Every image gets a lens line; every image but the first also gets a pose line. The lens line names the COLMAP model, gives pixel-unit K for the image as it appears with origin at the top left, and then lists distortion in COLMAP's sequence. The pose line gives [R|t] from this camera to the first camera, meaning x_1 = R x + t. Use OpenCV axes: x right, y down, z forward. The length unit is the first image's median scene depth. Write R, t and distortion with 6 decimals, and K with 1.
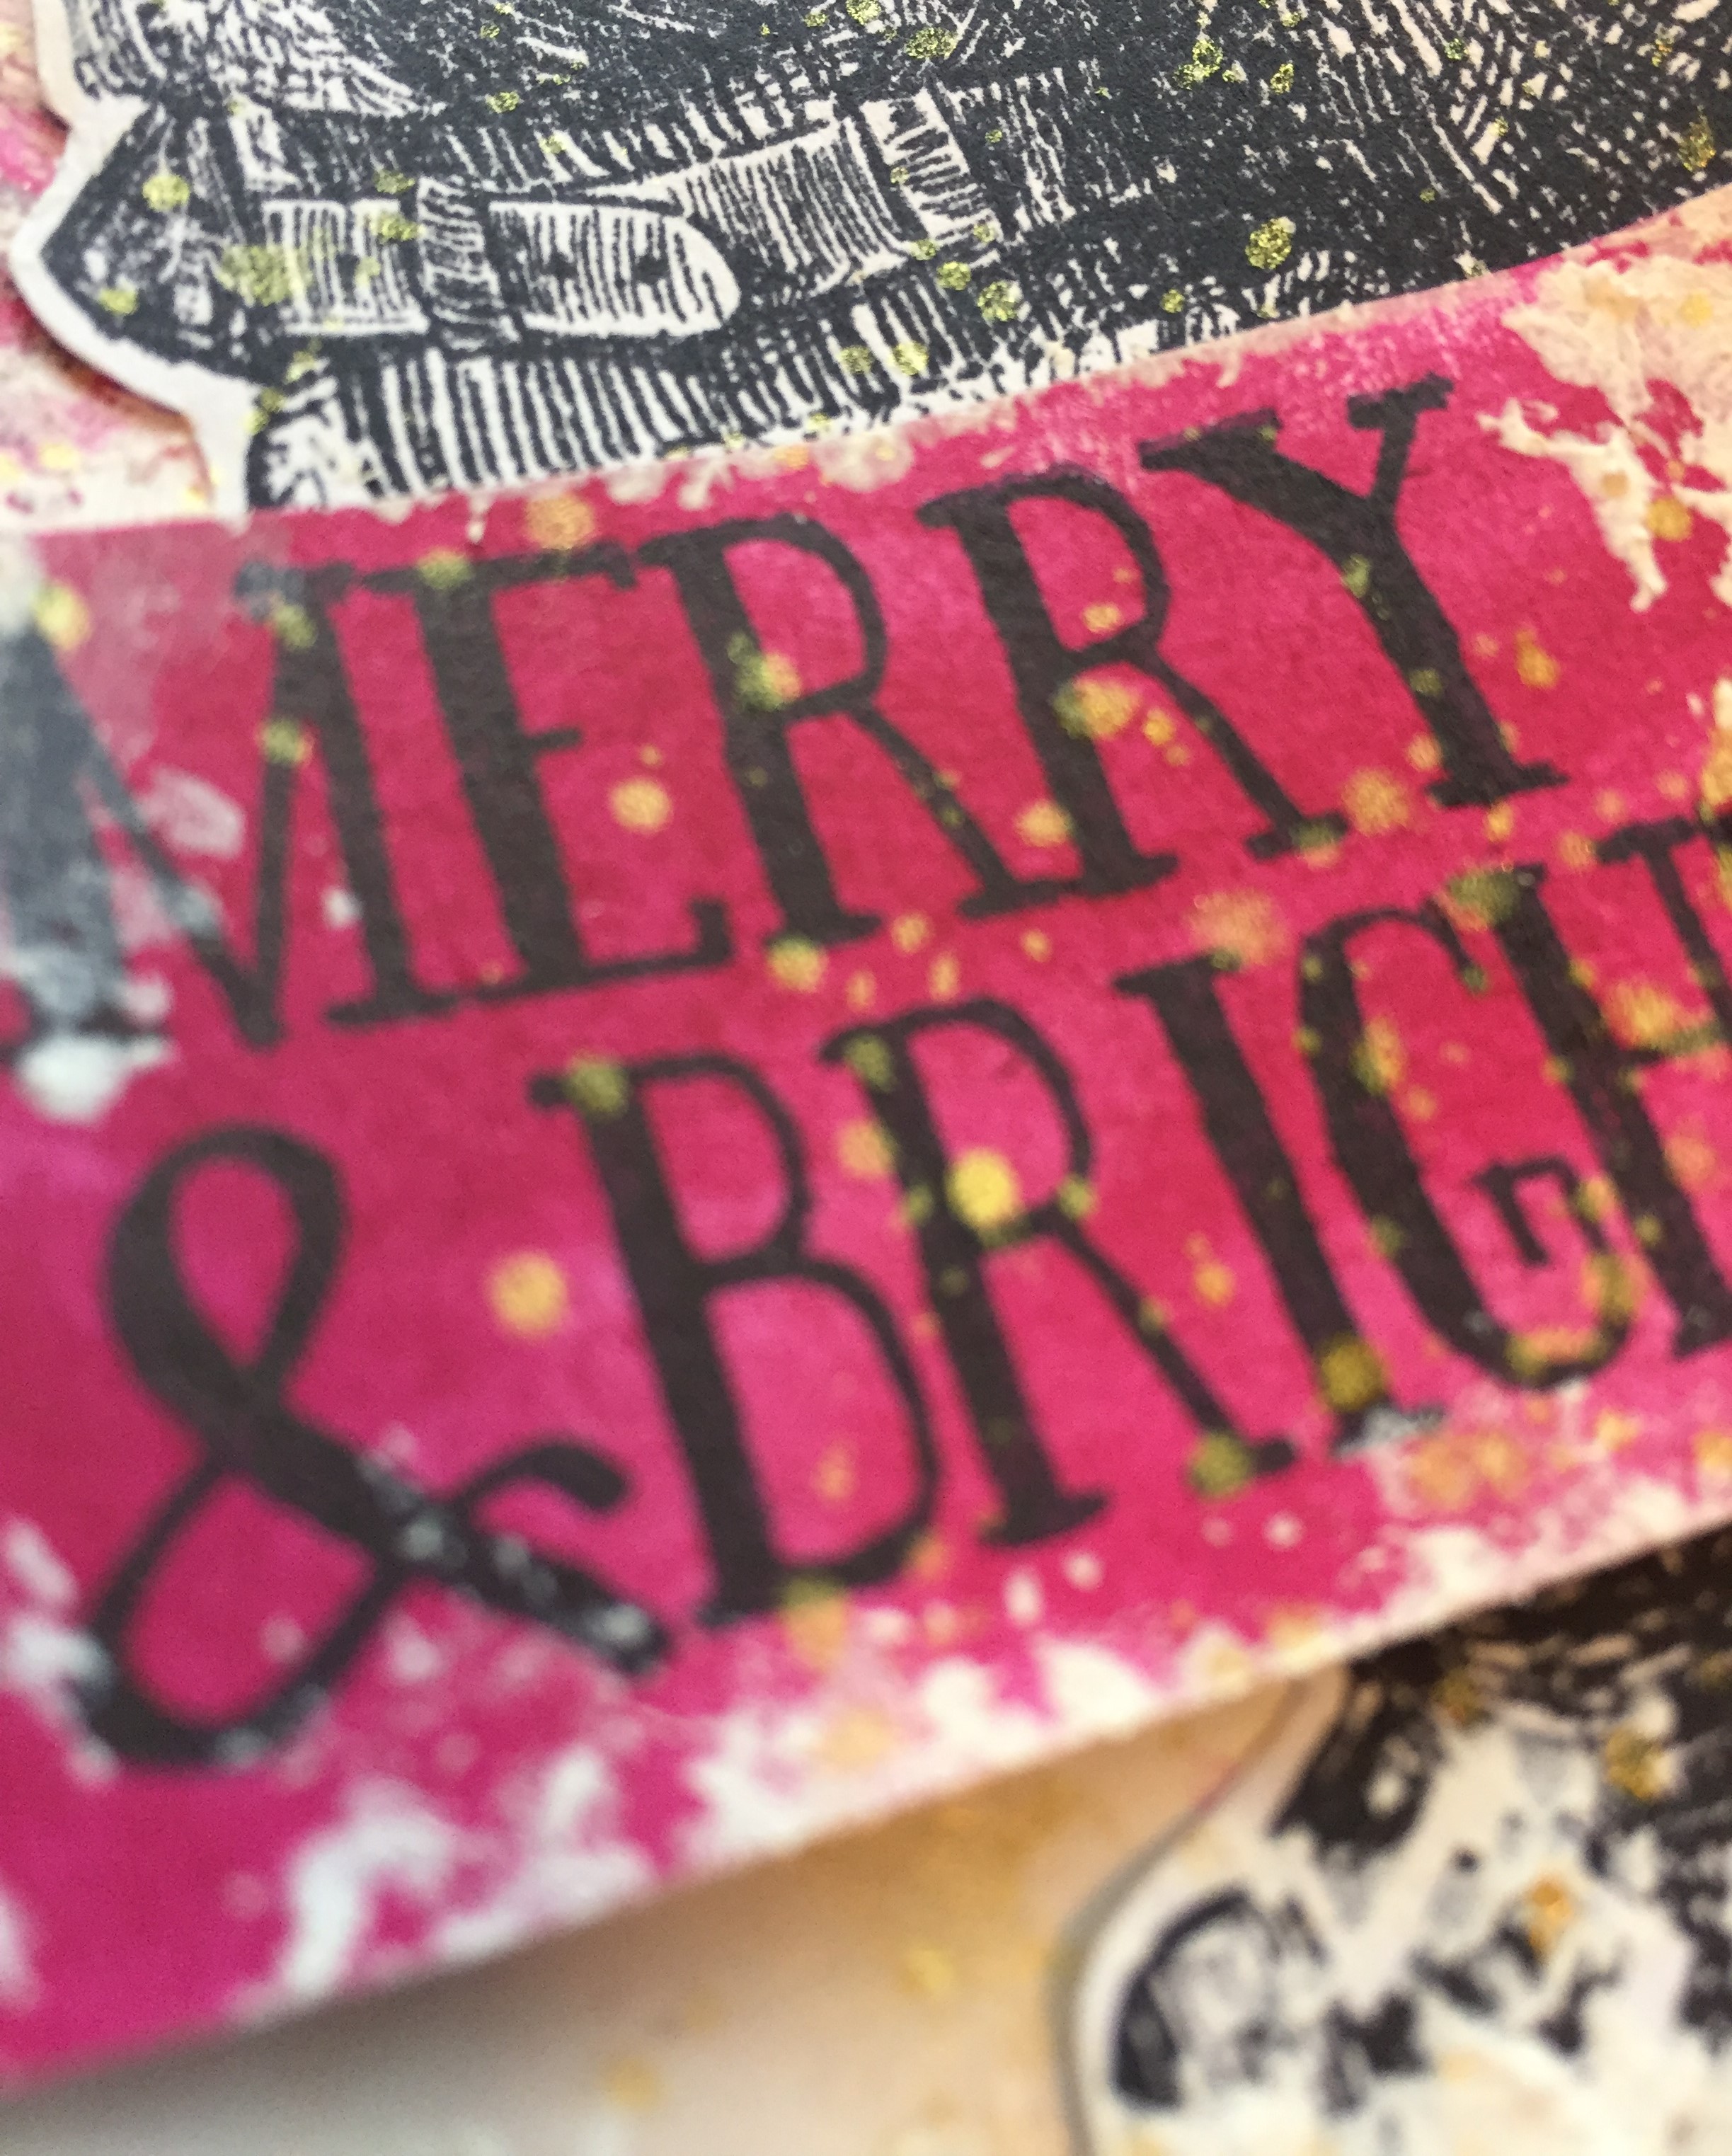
lens RADIAL K [[2157.7, 0, 863.3], [0, 2157.7, 975.6], [0, 0, 1]] dist [0.088697, -0.247169]
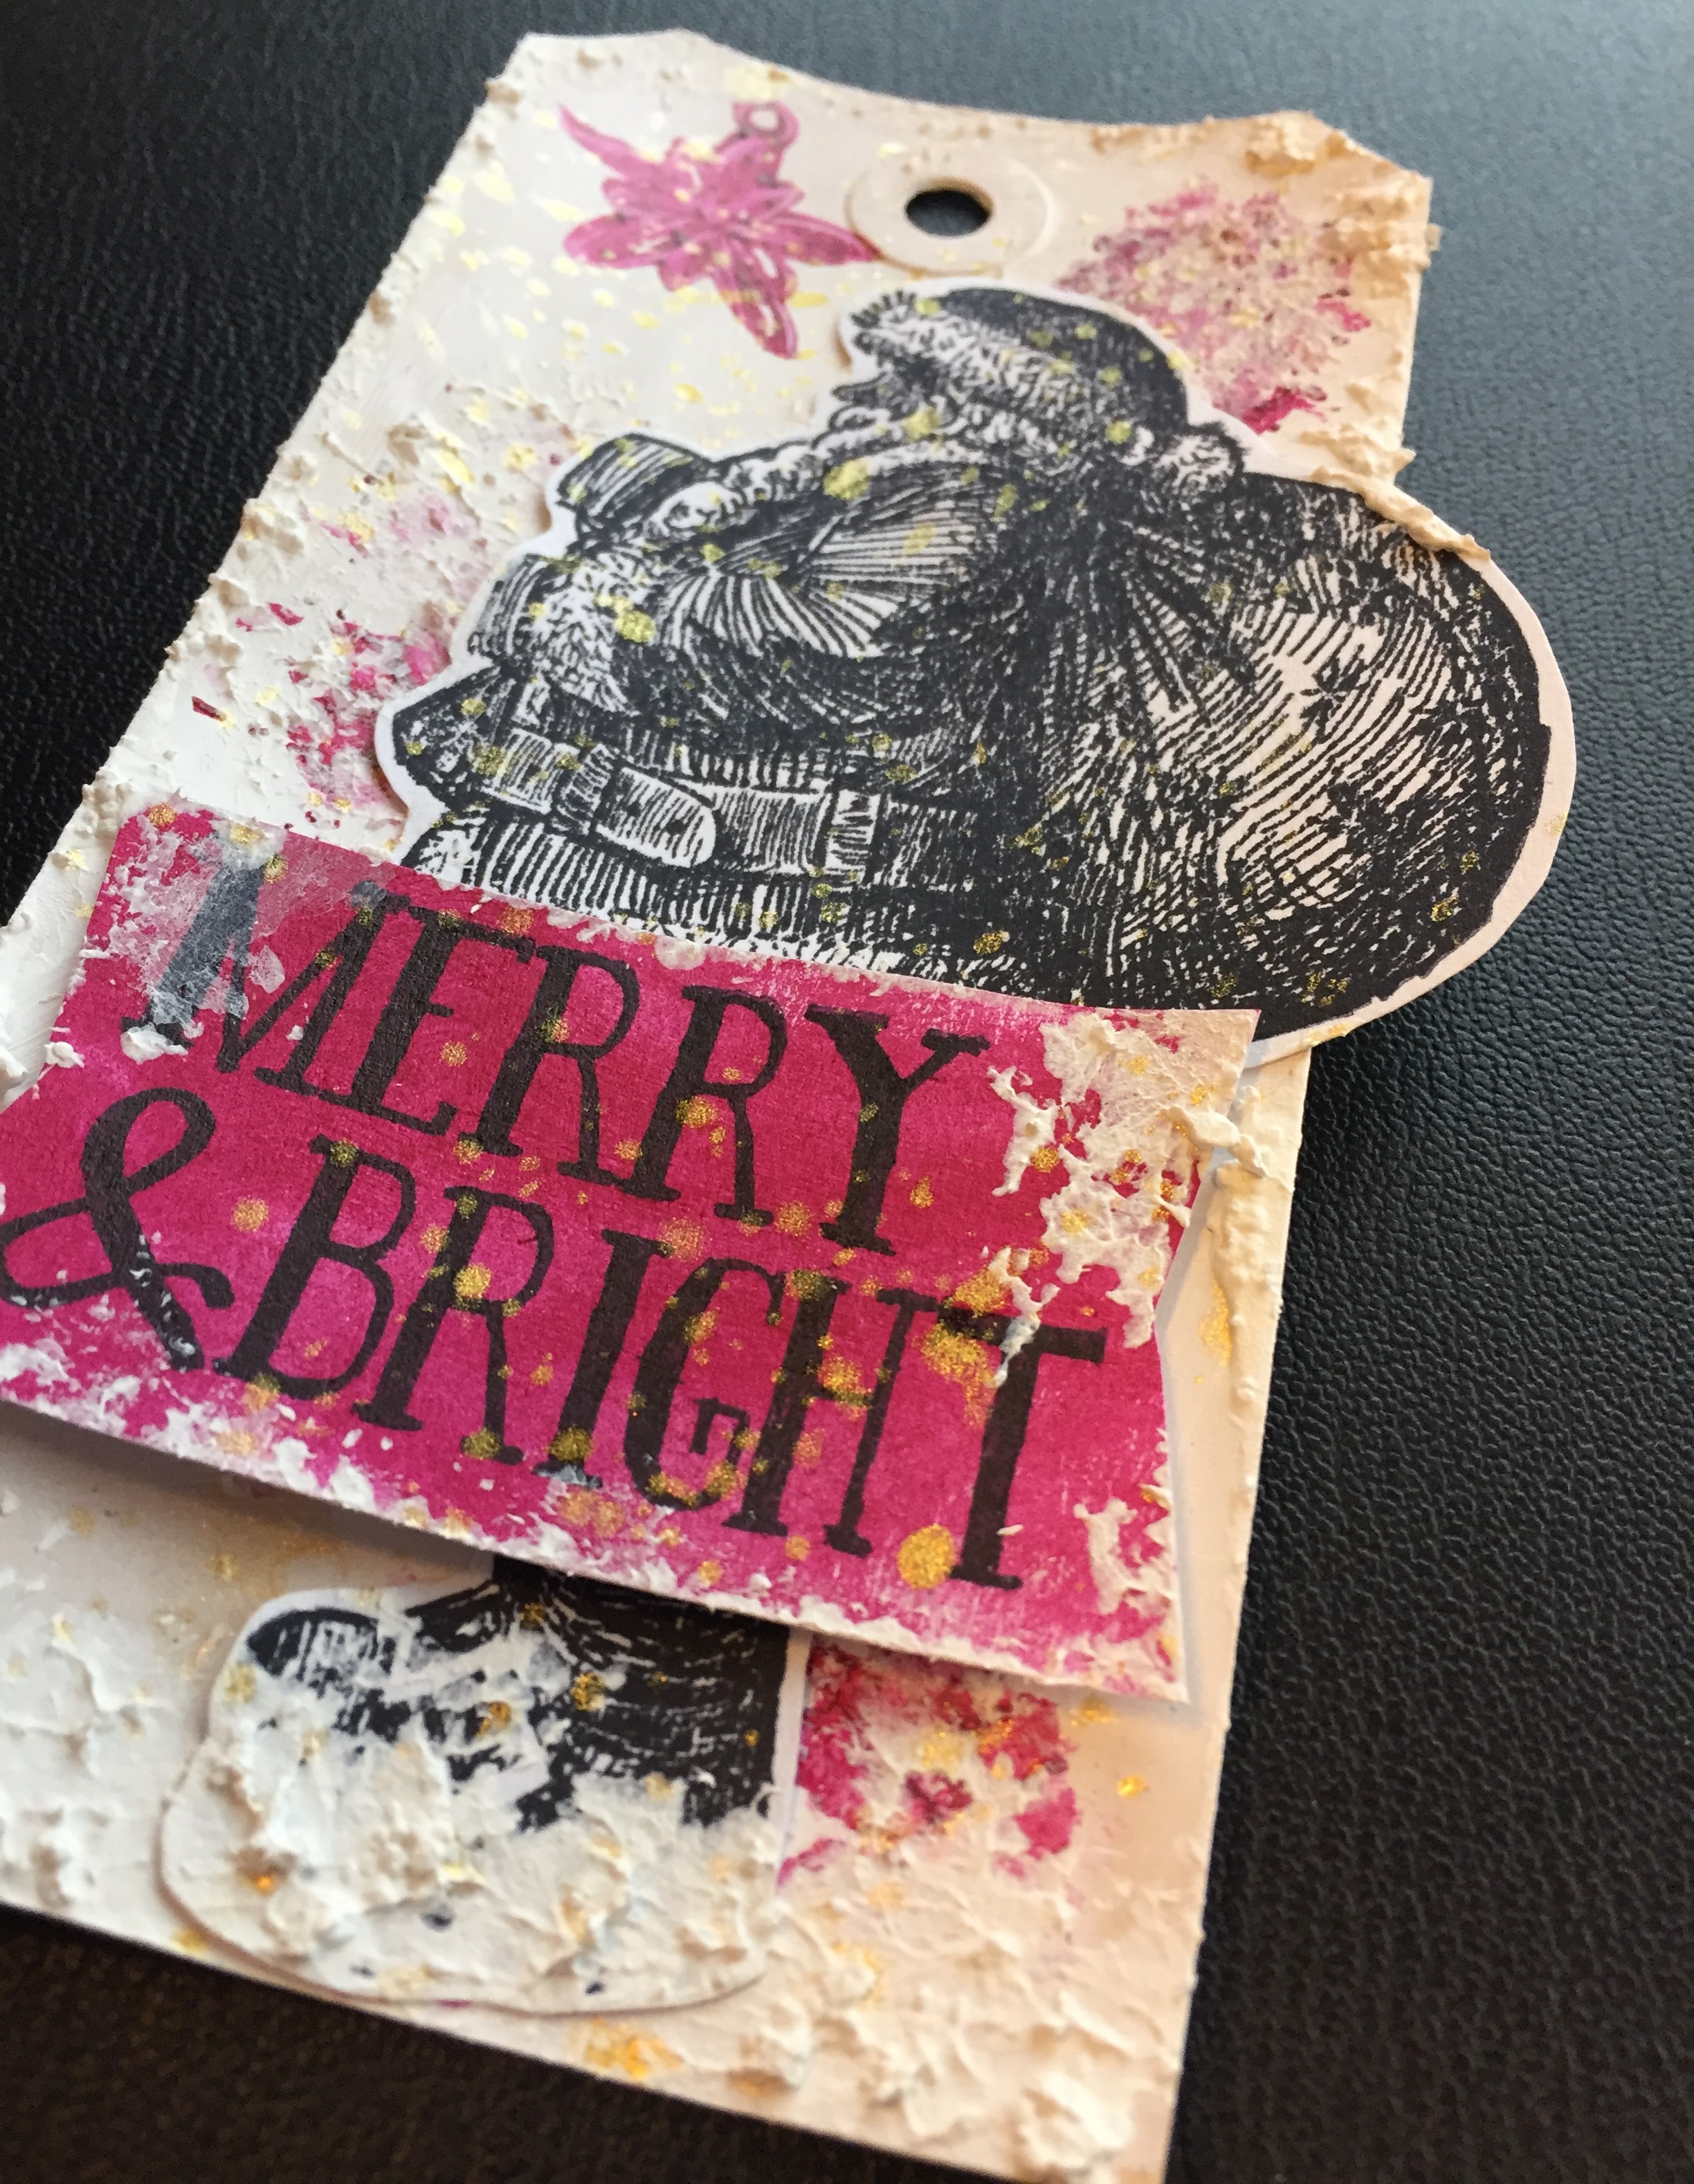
lens RADIAL K [[2064.7, 0, 838.5], [0, 2064.7, 1026.3], [0, 0, 1]] dist [0.045382, -0.008790]
pose [[0.846997, 0.397523, -0.352947, 0.740897], [-0.450935, 0.888873, -0.081012, -0.089041], [0.281521, 0.227773, 0.932130, -0.615544]]
